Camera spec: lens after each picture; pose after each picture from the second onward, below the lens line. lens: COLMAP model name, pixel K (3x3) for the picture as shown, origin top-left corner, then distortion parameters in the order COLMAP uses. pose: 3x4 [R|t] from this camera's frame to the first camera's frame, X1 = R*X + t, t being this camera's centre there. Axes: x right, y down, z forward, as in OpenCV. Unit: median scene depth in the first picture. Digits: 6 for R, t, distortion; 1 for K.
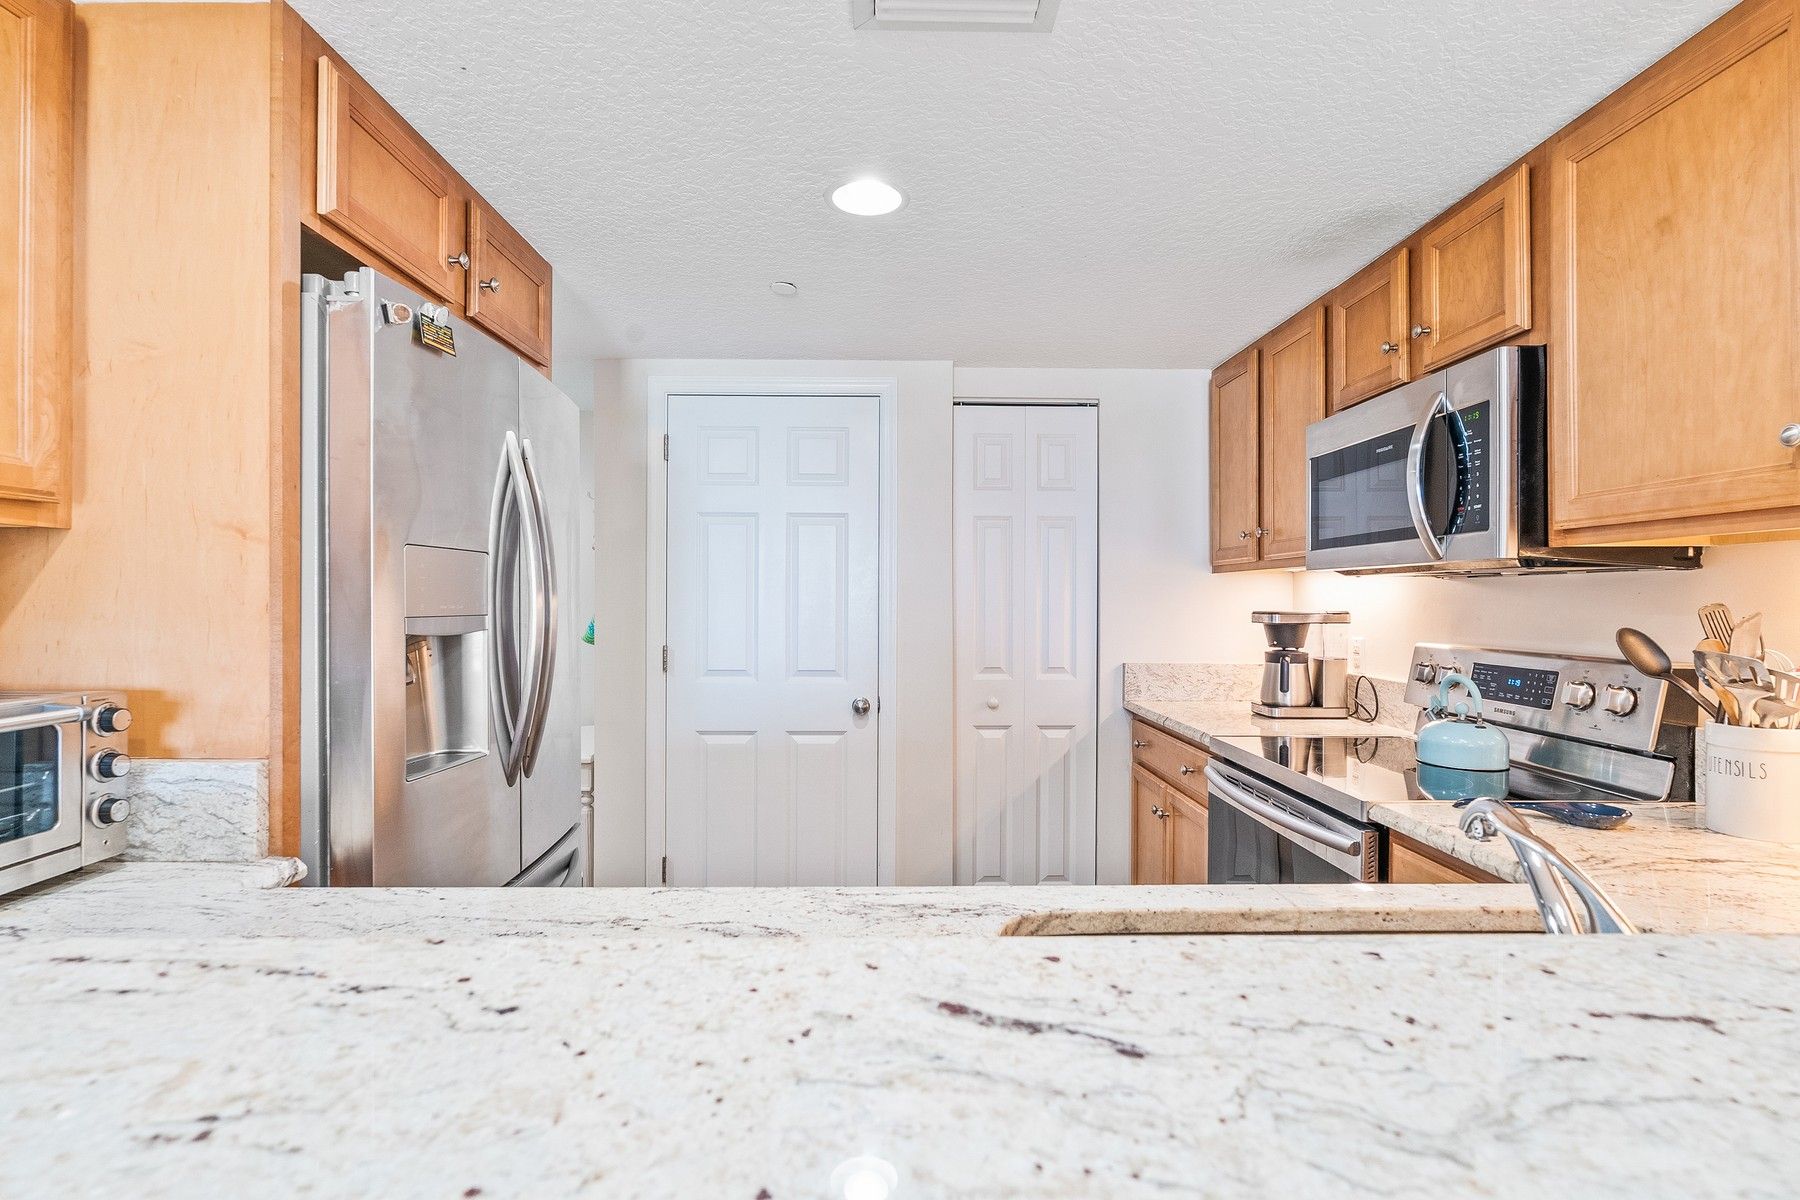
lens RADIAL K [[890.6, 0, 888.4], [0, 890.6, 598.2], [0, 0, 1]] dist [-0.004561, 0.000433]
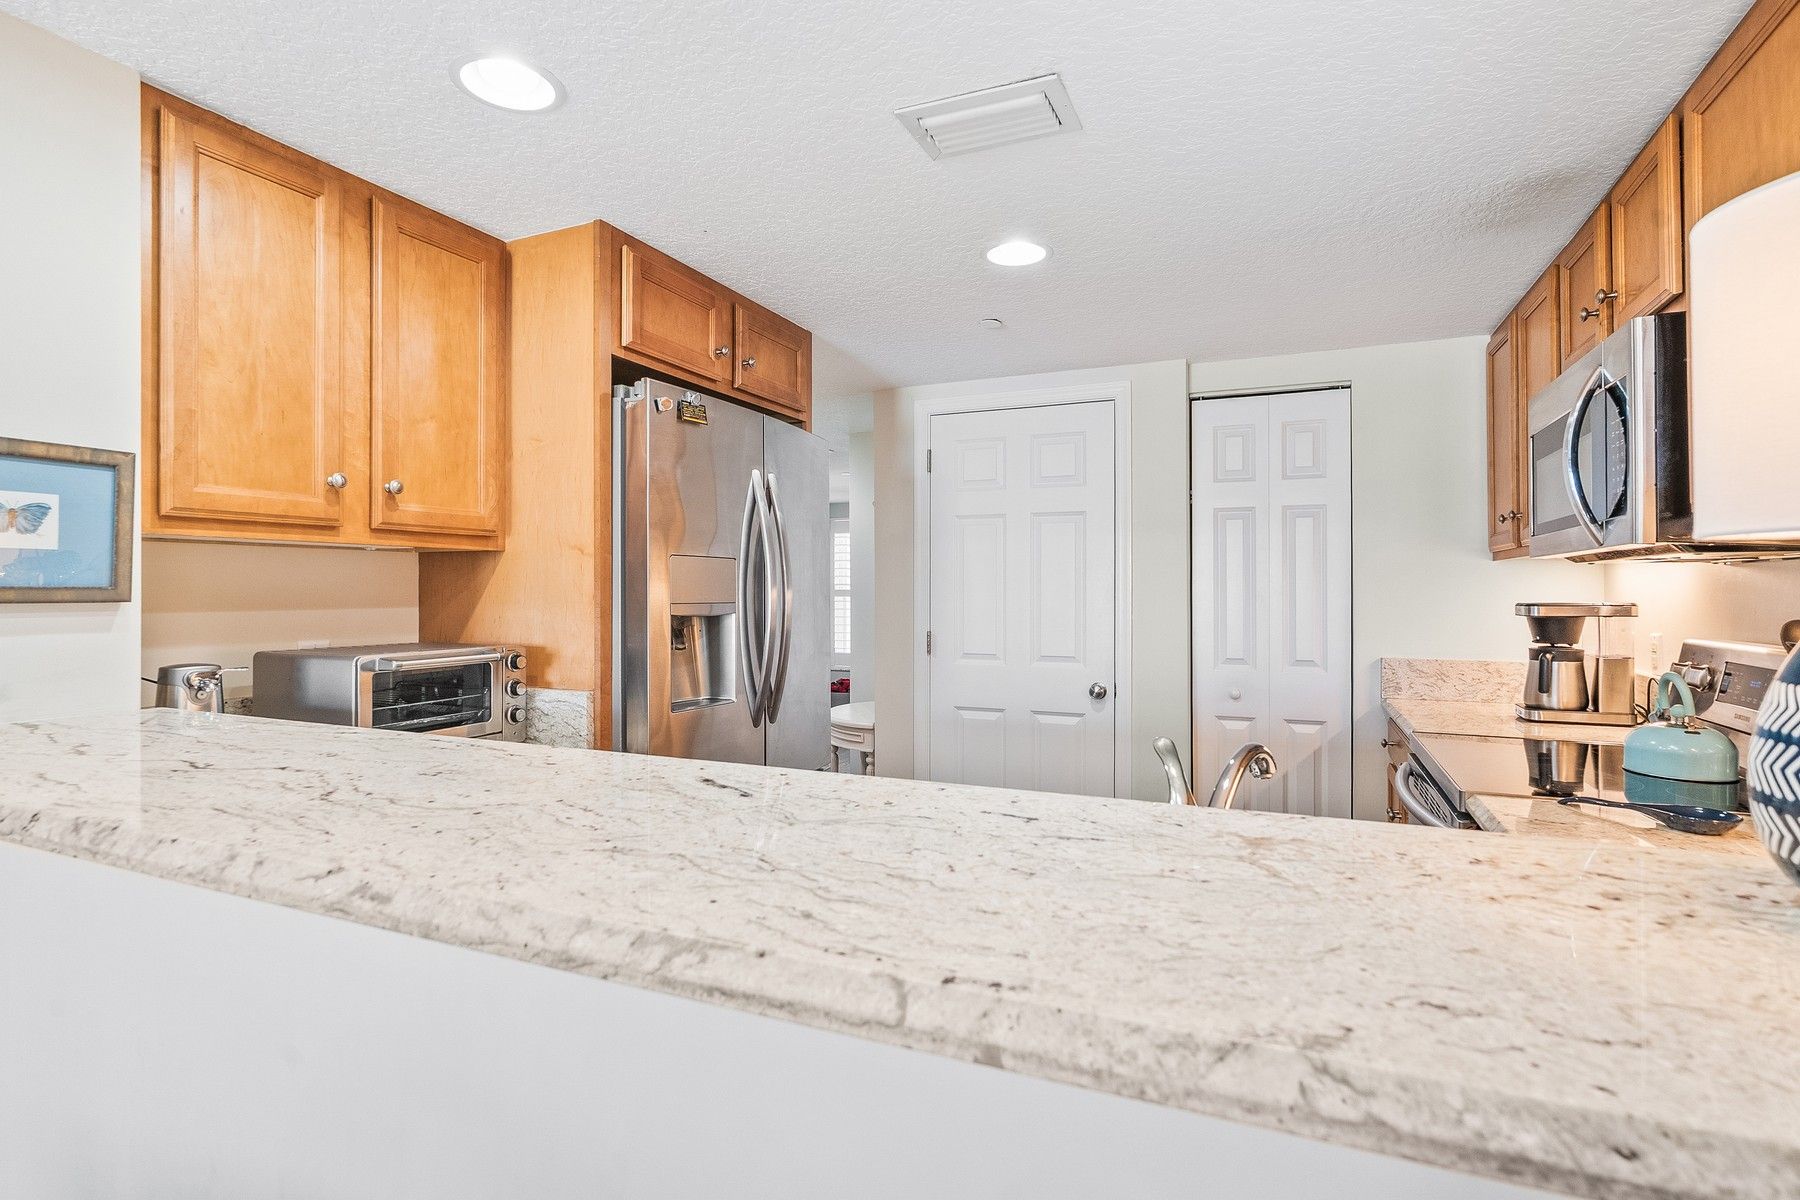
lens RADIAL K [[890.6, 0, 832.1], [0, 890.6, 587.5], [0, 0, 1]] dist [-0.004561, 0.000433]
pose [[0.893085, -0.005096, -0.449858, 0.343326], [0.003411, 0.999984, -0.004555, 0.001583], [0.449874, 0.002534, 0.893088, -0.205073]]
